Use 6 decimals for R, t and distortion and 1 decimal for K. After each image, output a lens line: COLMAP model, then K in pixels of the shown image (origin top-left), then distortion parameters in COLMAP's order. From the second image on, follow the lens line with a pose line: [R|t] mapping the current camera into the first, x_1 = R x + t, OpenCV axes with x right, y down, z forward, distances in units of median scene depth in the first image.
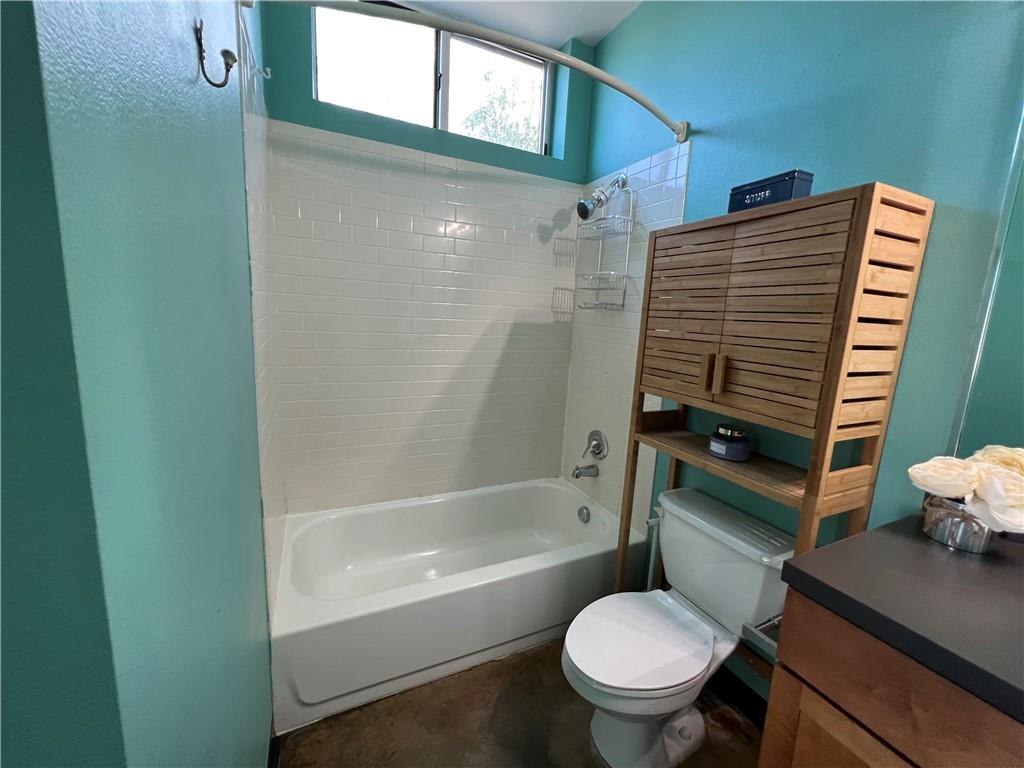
lens RADIAL K [[412.8, 0, 510.7], [0, 412.8, 384.0], [0, 0, 1]] dist [-0.002096, -0.000172]
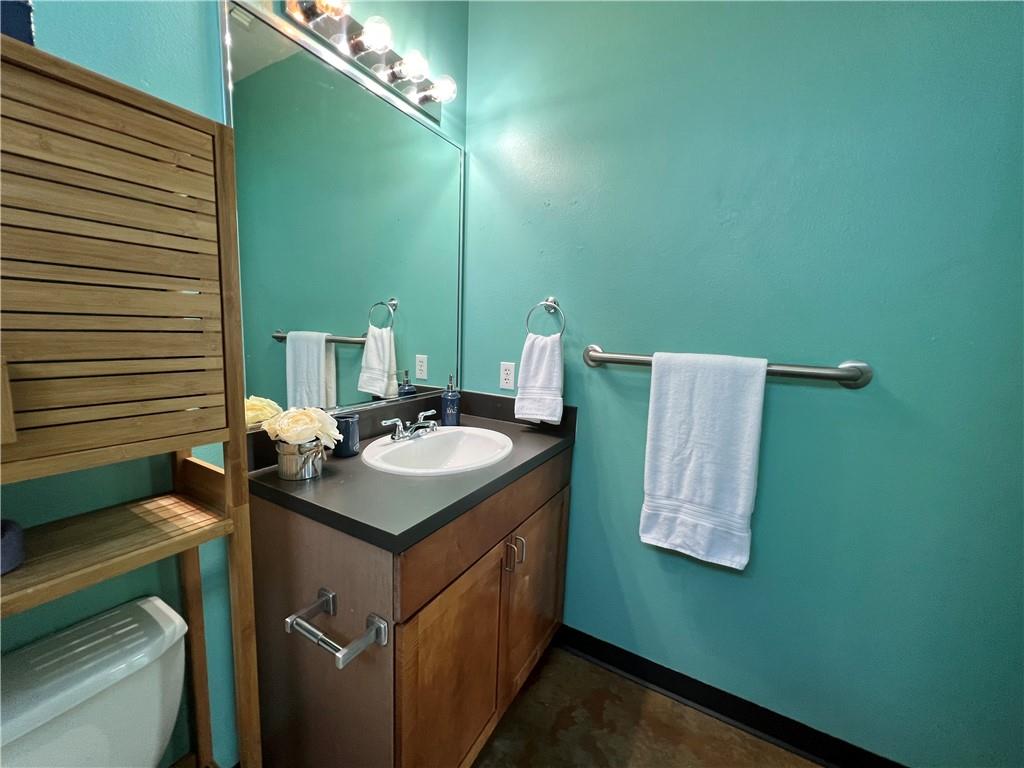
lens RADIAL K [[412.8, 0, 513.1], [0, 412.8, 385.1], [0, 0, 1]] dist [-0.002096, -0.000172]
pose [[-0.568762, -0.176011, 0.803449, -0.186874], [0.071760, 0.962491, 0.261651, -0.130014], [-0.819366, 0.206473, -0.534798, 0.893123]]
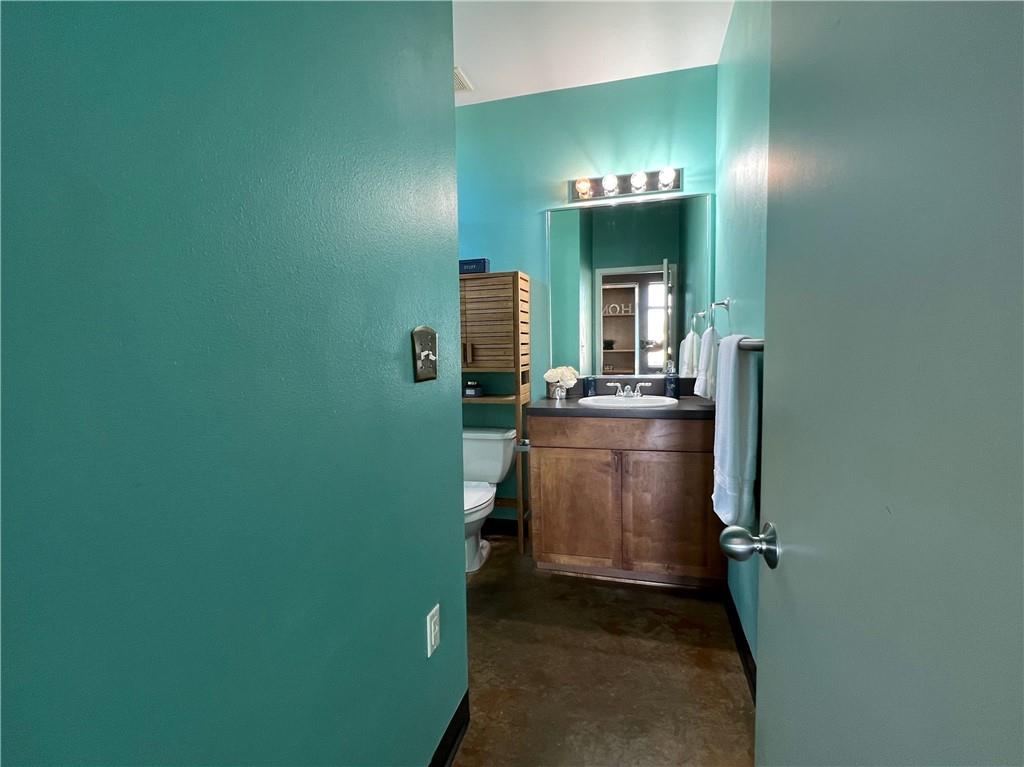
lens RADIAL K [[460.2, 0, 512.1], [0, 460.2, 383.0], [0, 0, 1]] dist [0.002525, -0.000470]
pose [[0.650295, -0.122280, 0.749776, -1.211138], [0.173711, 0.984747, 0.009938, 0.156838], [-0.739555, 0.123782, 0.661617, -0.707361]]
